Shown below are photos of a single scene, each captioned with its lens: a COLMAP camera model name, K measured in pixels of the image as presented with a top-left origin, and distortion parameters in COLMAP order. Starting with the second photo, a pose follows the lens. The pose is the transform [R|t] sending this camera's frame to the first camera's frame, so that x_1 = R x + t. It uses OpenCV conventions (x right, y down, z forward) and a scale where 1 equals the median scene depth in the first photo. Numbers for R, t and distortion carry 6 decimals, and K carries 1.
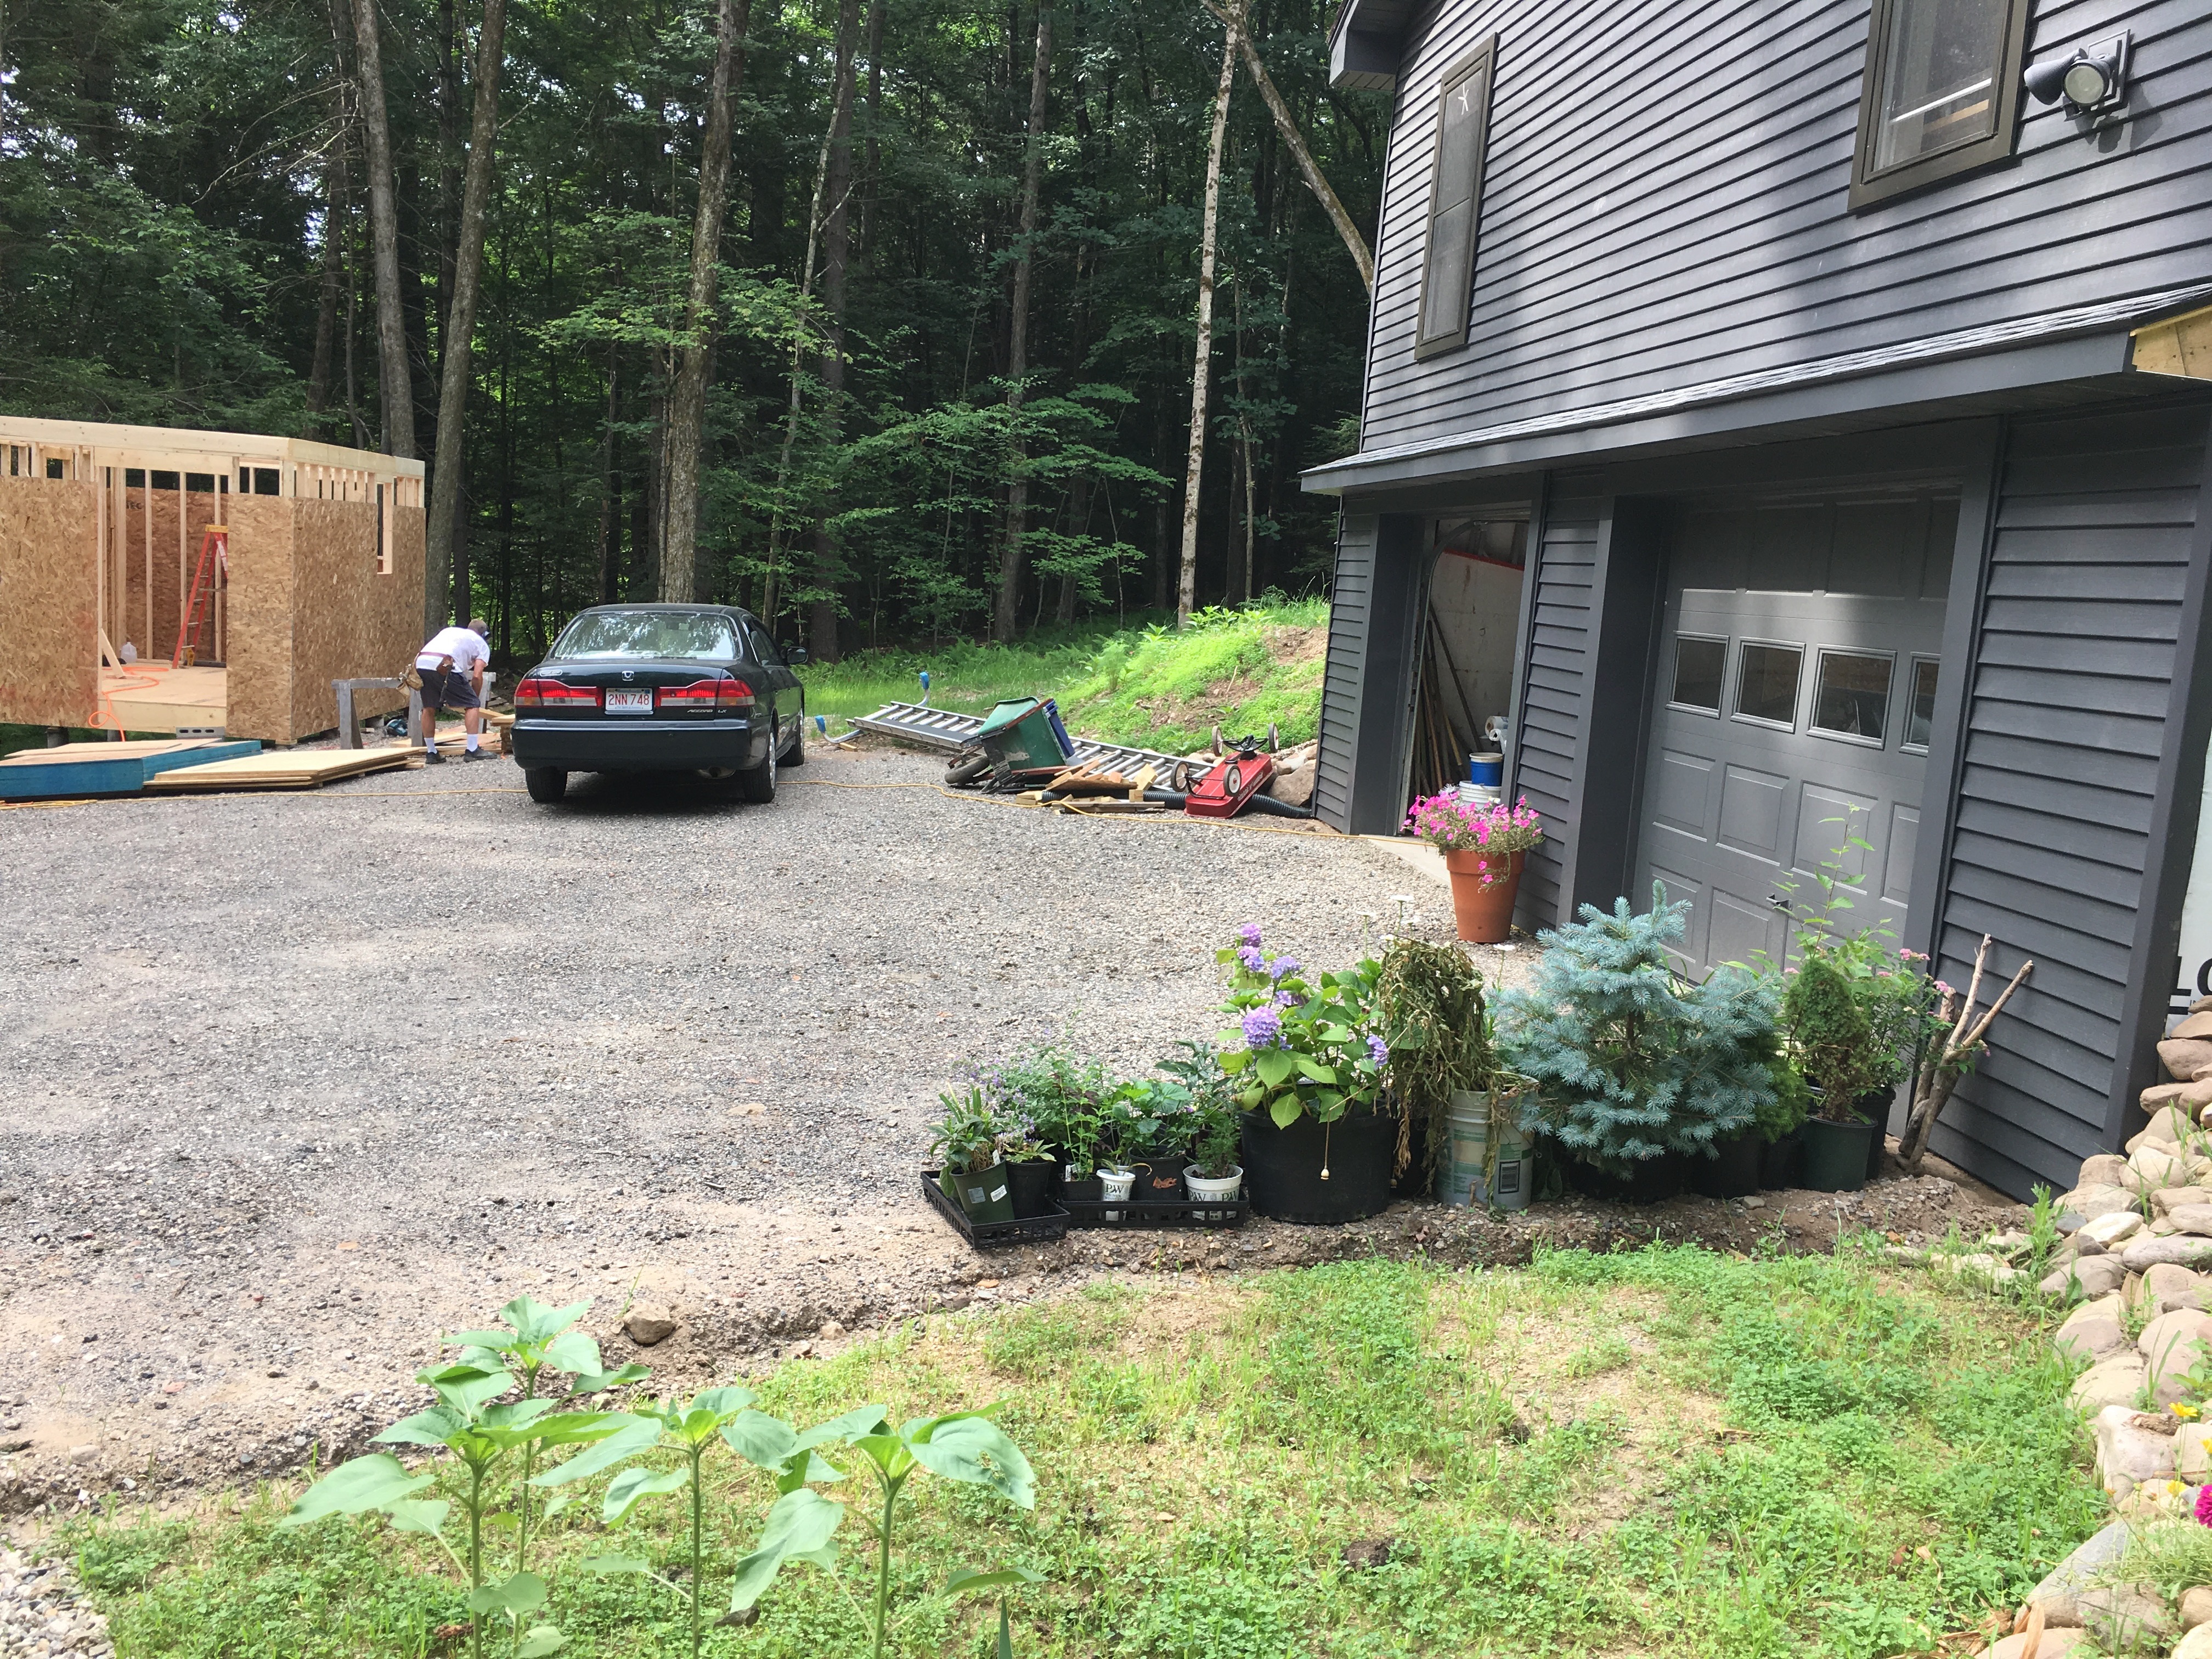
lens RADIAL K [[1877.2, 0, 1106.0], [0, 1877.2, 829.5], [0, 0, 1]] dist [0.085543, -0.123937]
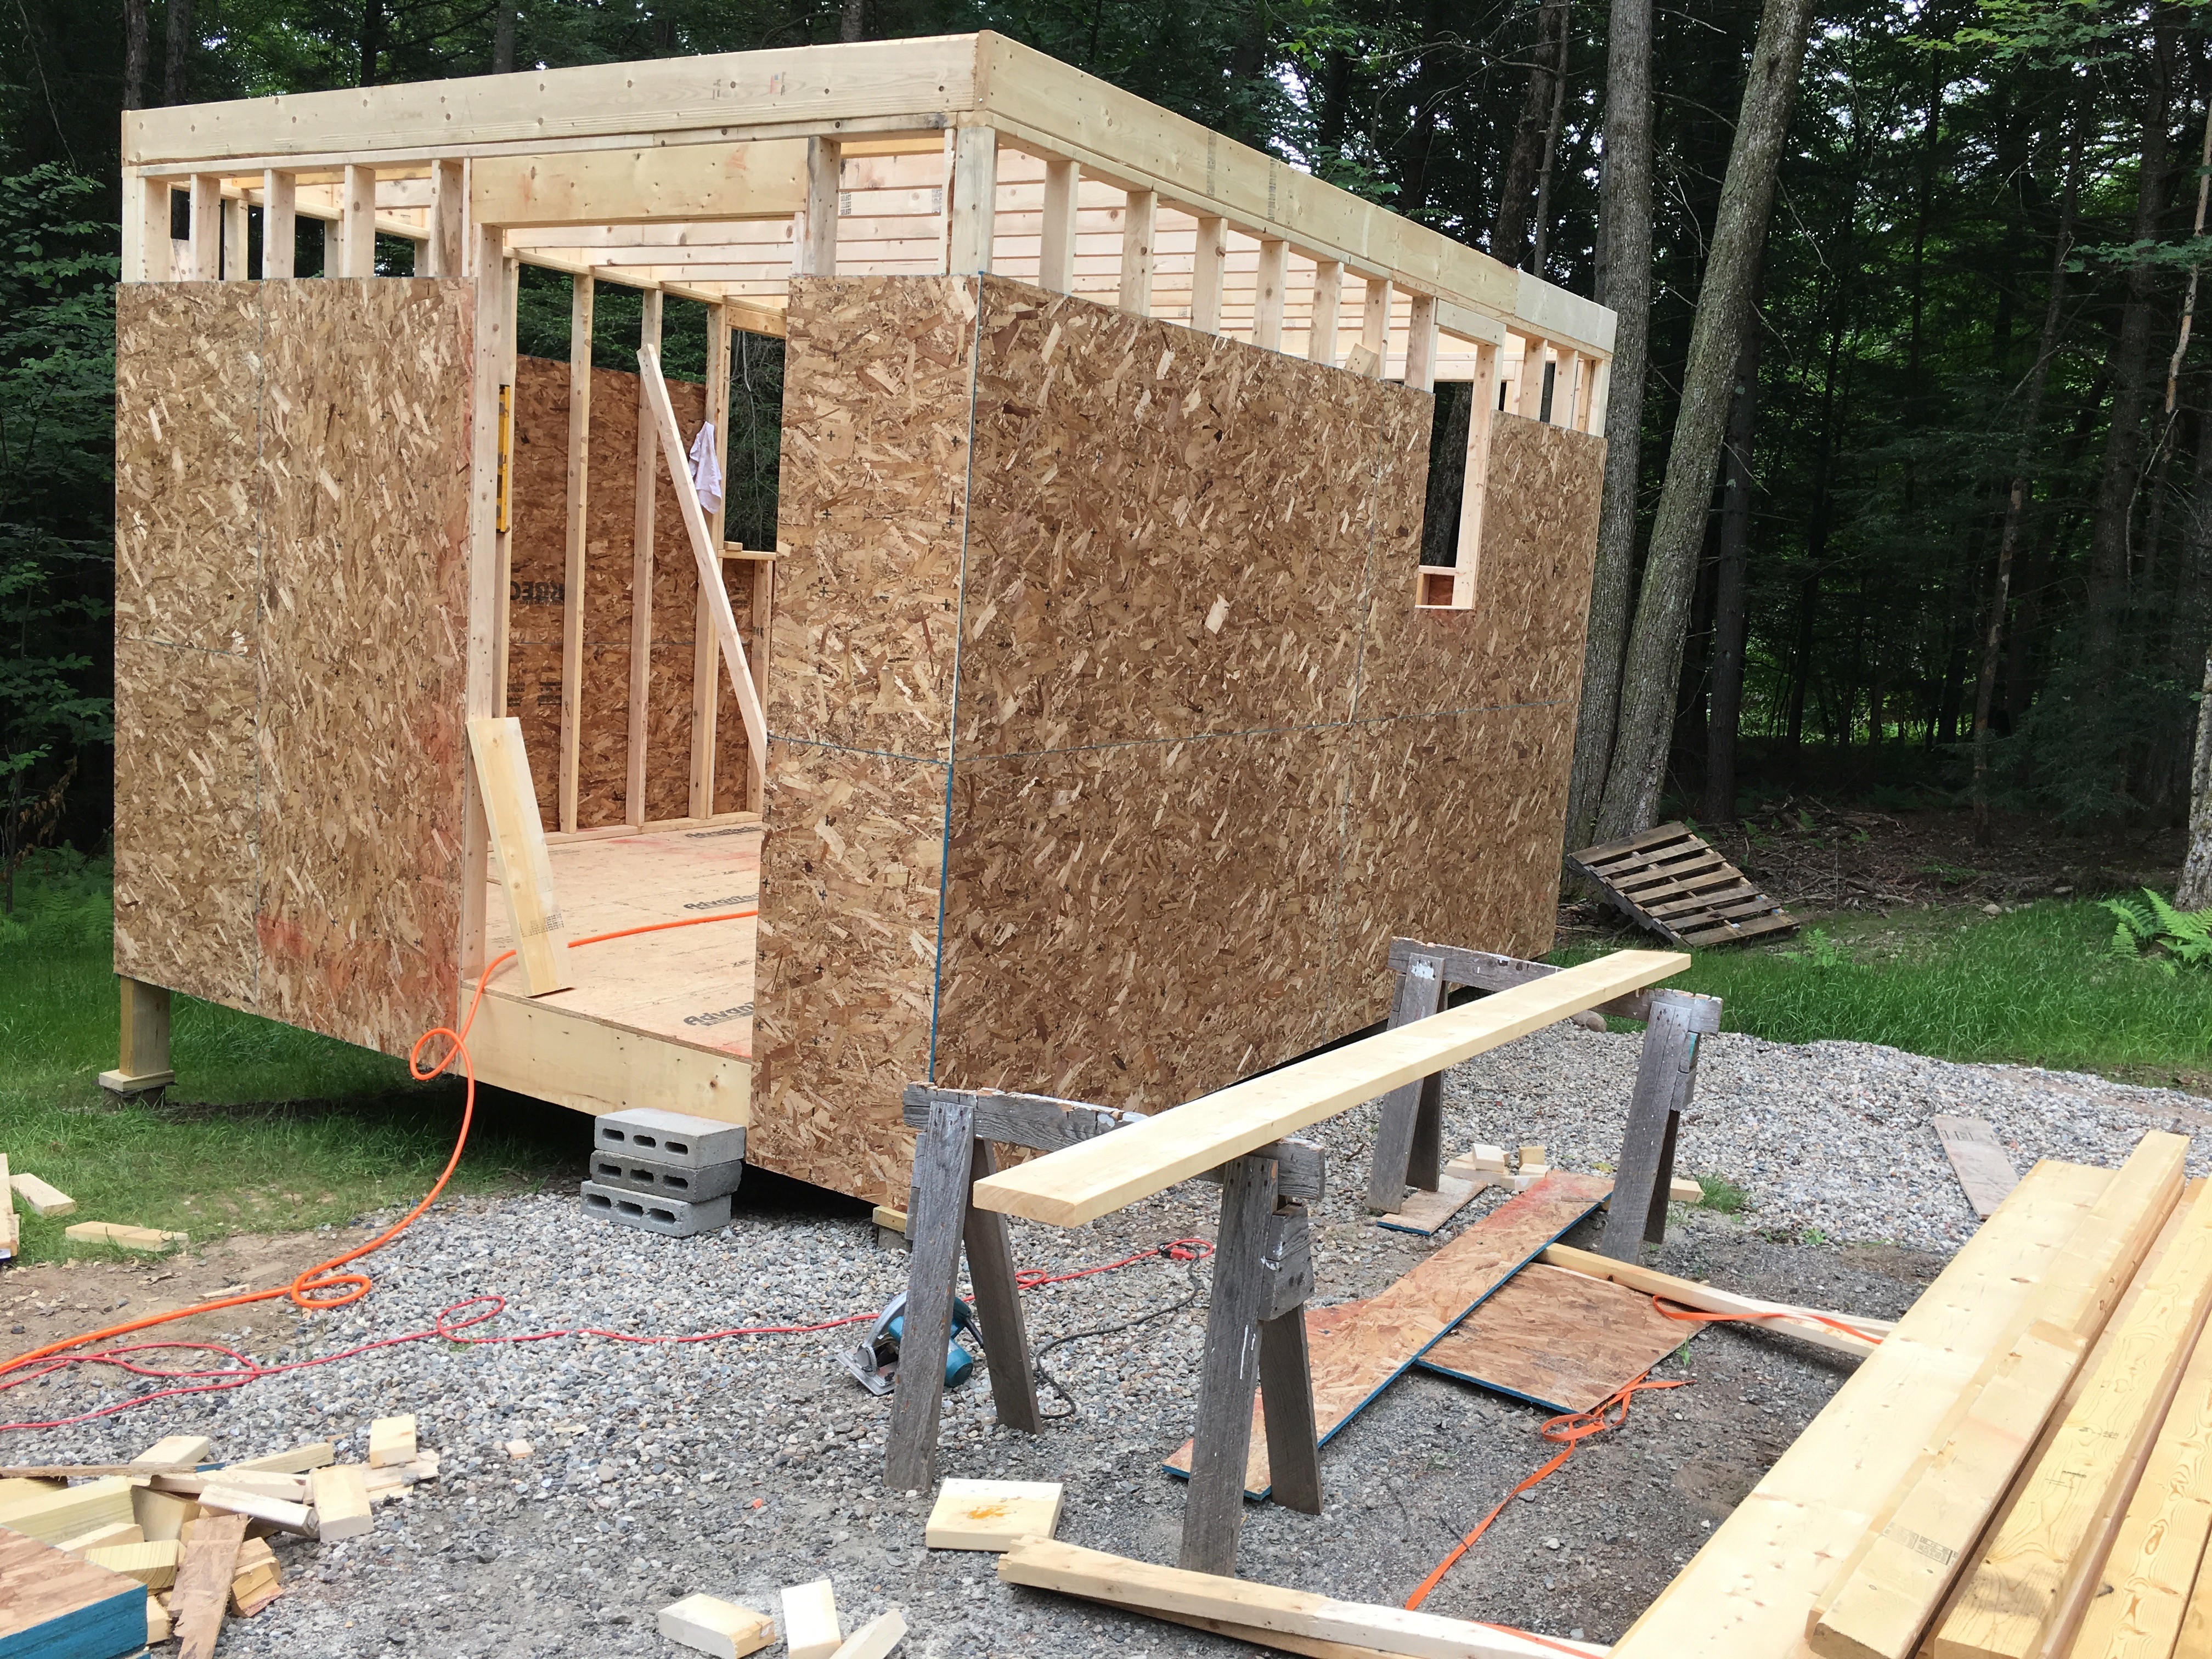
lens RADIAL K [[1889.6, 0, 1106.0], [0, 1889.6, 829.5], [0, 0, 1]] dist [0.083466, -0.120829]
pose [[0.793620, 0.076419, -0.603596, -0.367651], [-0.099450, 0.995031, -0.004781, -0.146533], [0.600231, 0.063822, 0.797276, 1.159249]]
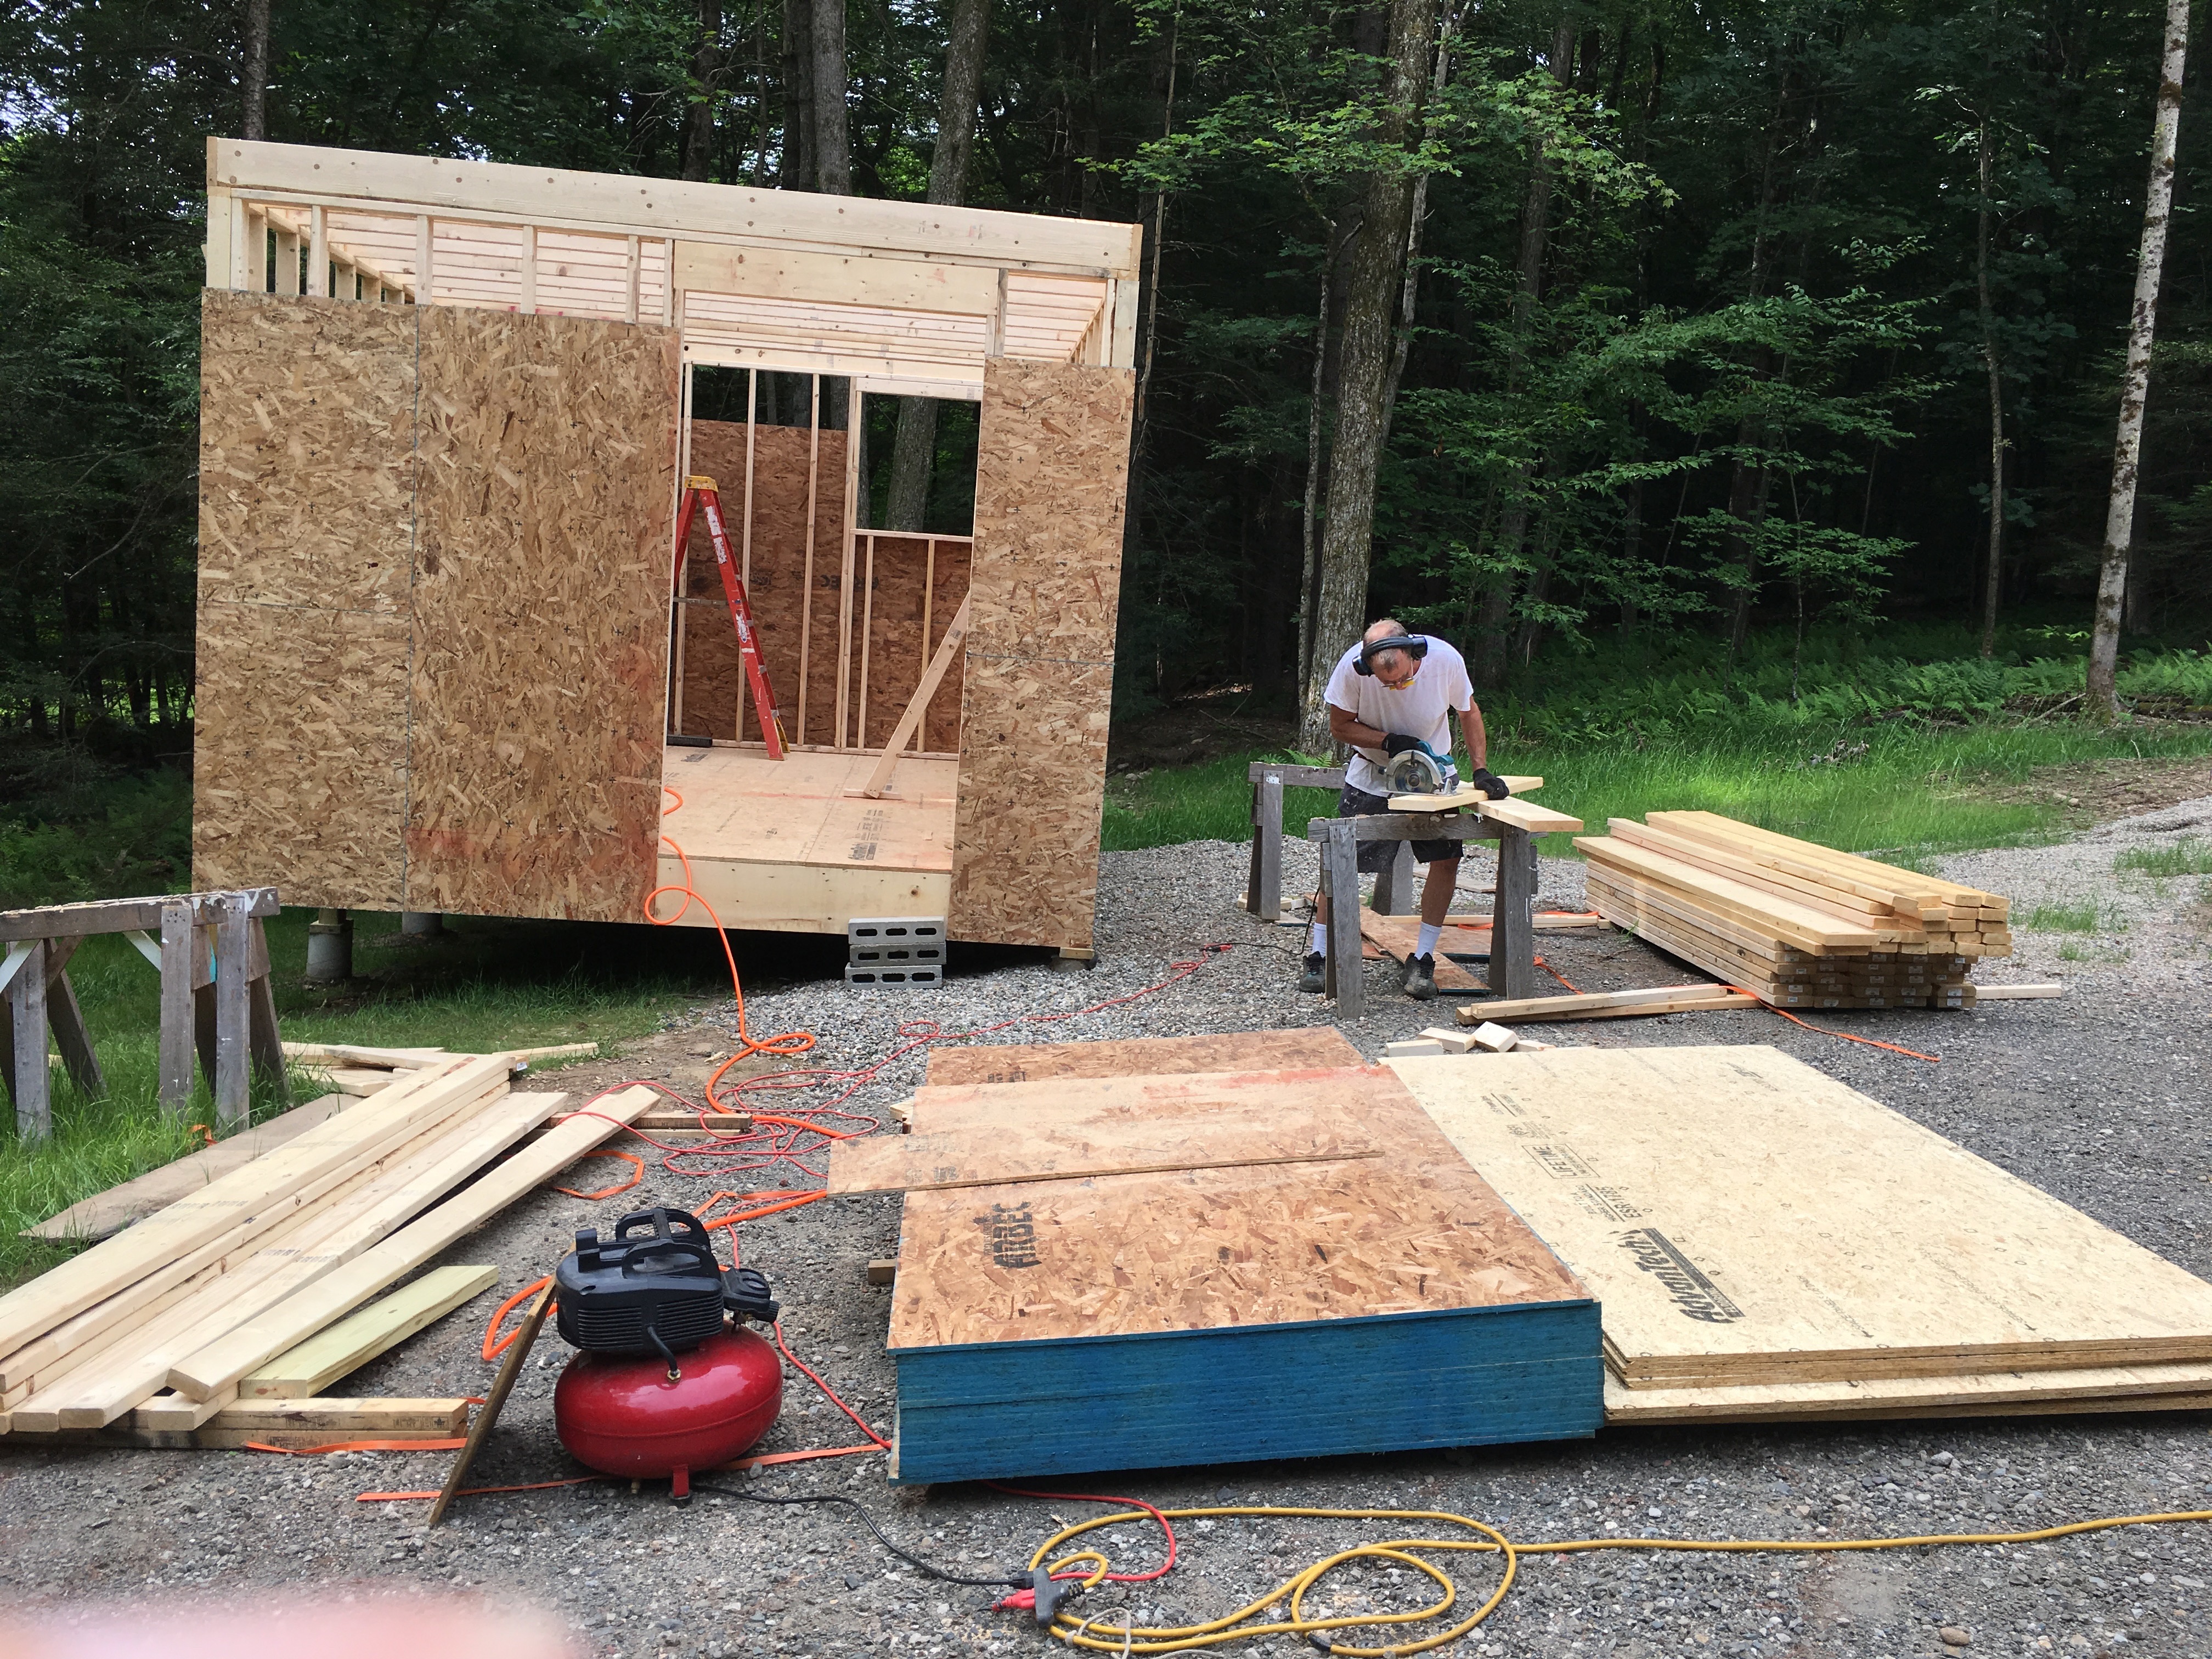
lens RADIAL K [[1889.6, 0, 1106.0], [0, 1889.6, 829.5], [0, 0, 1]] dist [0.083466, -0.120829]
pose [[0.999951, 0.000950, -0.009824, -0.609436], [-0.001075, 0.999919, -0.012720, -0.098170], [0.009811, 0.012730, 0.999871, 0.834455]]
